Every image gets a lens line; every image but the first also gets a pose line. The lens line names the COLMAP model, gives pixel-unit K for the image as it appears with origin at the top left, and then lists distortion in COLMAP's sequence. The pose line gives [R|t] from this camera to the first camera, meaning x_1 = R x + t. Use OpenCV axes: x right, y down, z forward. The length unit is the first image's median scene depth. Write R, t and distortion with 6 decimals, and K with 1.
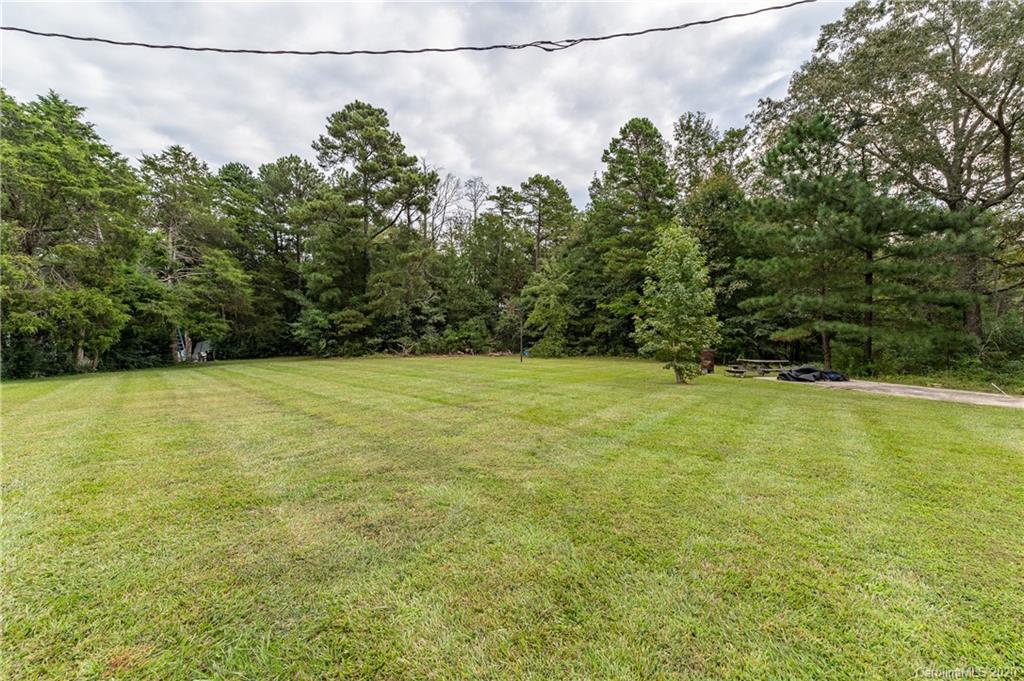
lens RADIAL K [[399.7, 0, 512.9], [0, 399.7, 341.7], [0, 0, 1]] dist [0.015838, -0.000127]
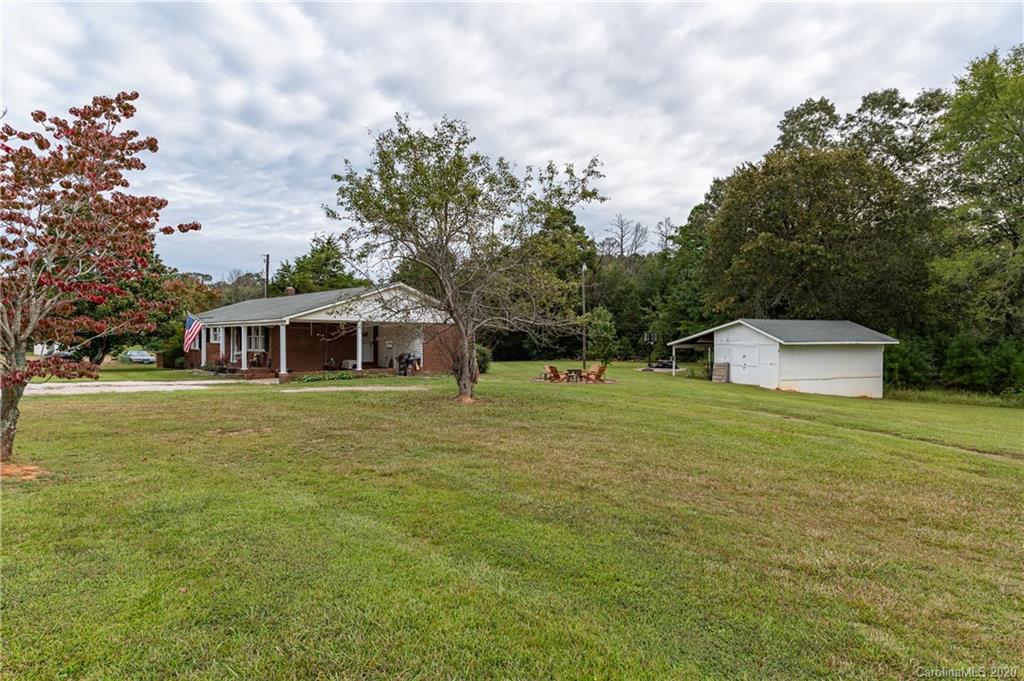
lens RADIAL K [[537.9, 0, 529.1], [0, 537.9, 342.4], [0, 0, 1]] dist [0.000475, 0.000135]
pose [[0.793227, -0.002706, -0.608920, 0.906099], [-0.013844, 0.999652, -0.022476, 0.014463], [0.608769, 0.026259, 0.792913, -0.852796]]
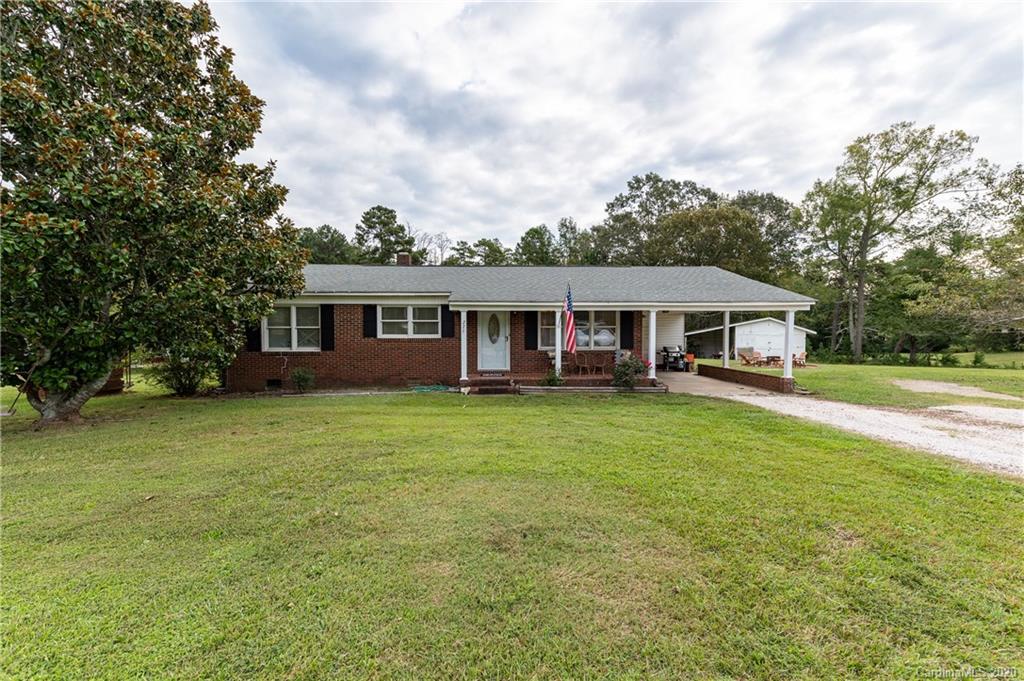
lens RADIAL K [[408.7, 0, 514.3], [0, 408.7, 342.5], [0, 0, 1]] dist [0.015813, -0.000008]
pose [[0.992093, -0.010503, 0.125062, -0.034633], [0.011112, 0.999930, -0.004169, 0.009157], [-0.125009, 0.005526, 0.992140, -0.843904]]
